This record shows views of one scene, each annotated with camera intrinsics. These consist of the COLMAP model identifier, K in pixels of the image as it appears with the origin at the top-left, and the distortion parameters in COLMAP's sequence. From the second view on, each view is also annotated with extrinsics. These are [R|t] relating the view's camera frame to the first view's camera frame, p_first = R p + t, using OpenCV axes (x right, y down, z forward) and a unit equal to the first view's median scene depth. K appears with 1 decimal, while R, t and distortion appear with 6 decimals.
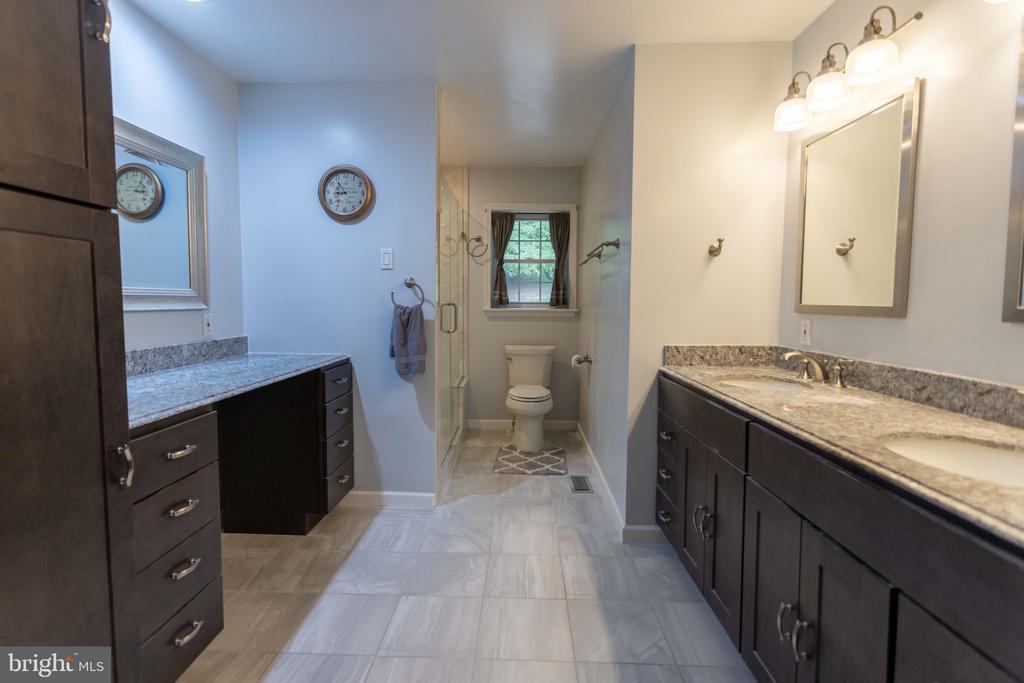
lens RADIAL K [[482.9, 0, 507.0], [0, 482.9, 332.5], [0, 0, 1]] dist [0.000707, 0.001283]
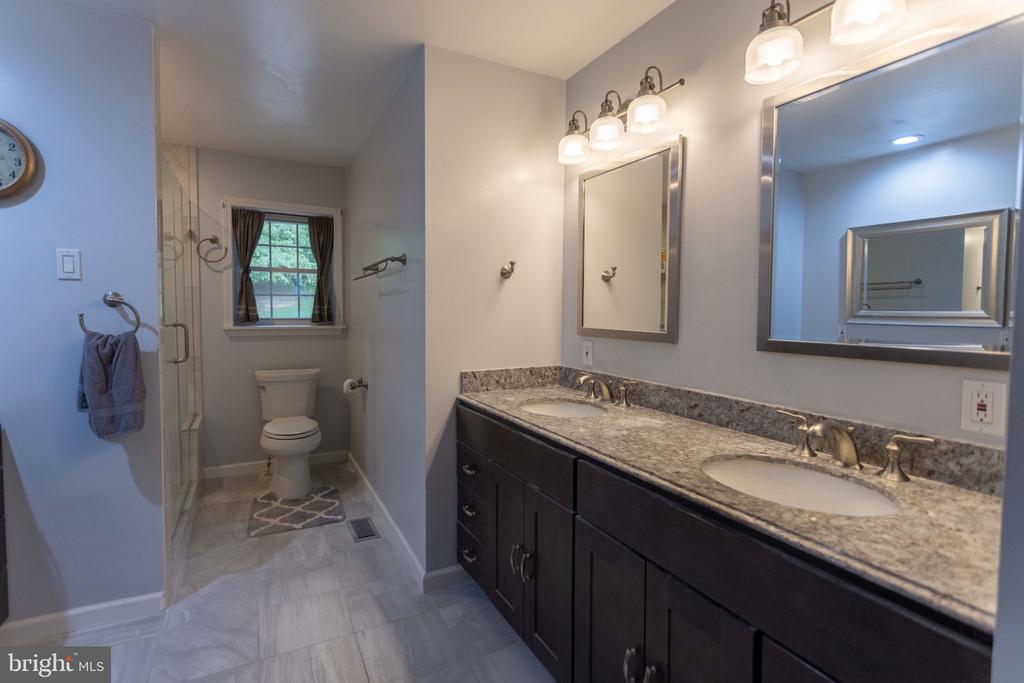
lens RADIAL K [[482.9, 0, 507.0], [0, 482.9, 332.5], [0, 0, 1]] dist [0.000707, 0.001283]
pose [[0.873442, -0.022404, 0.486413, -0.048994], [0.029078, 0.999558, -0.006176, -0.038210], [-0.486060, 0.019539, 0.873707, 0.124986]]
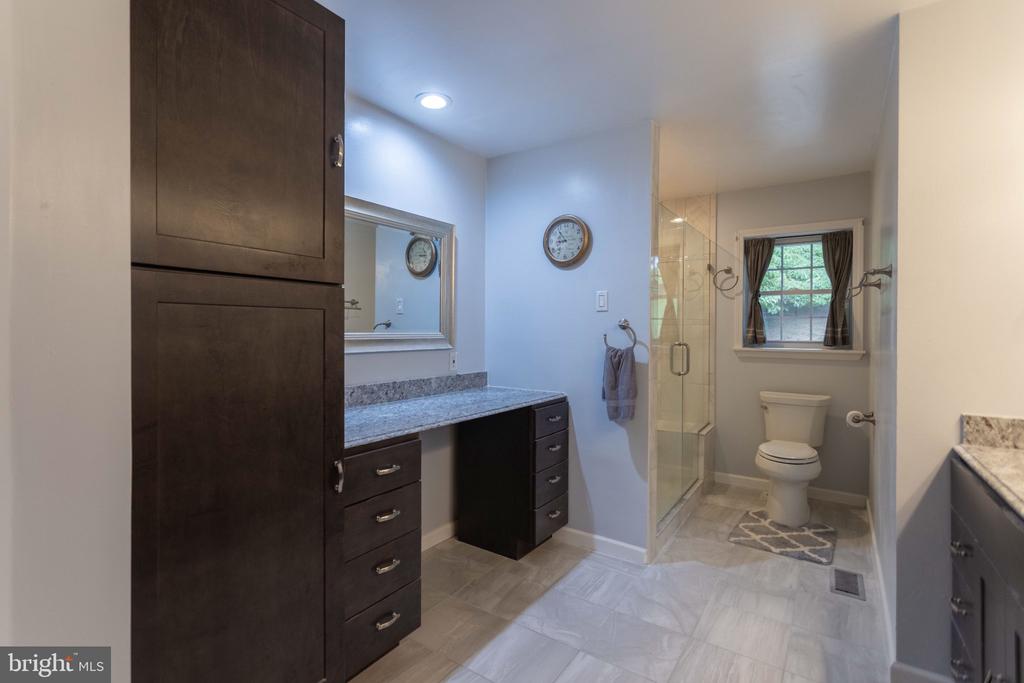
lens RADIAL K [[482.9, 0, 507.0], [0, 482.9, 332.5], [0, 0, 1]] dist [0.000707, 0.001283]
pose [[0.841516, 0.001171, -0.540231, 0.141698], [-0.035256, 0.997985, -0.052755, -0.028593], [0.539081, 0.063441, 0.839861, 0.052395]]
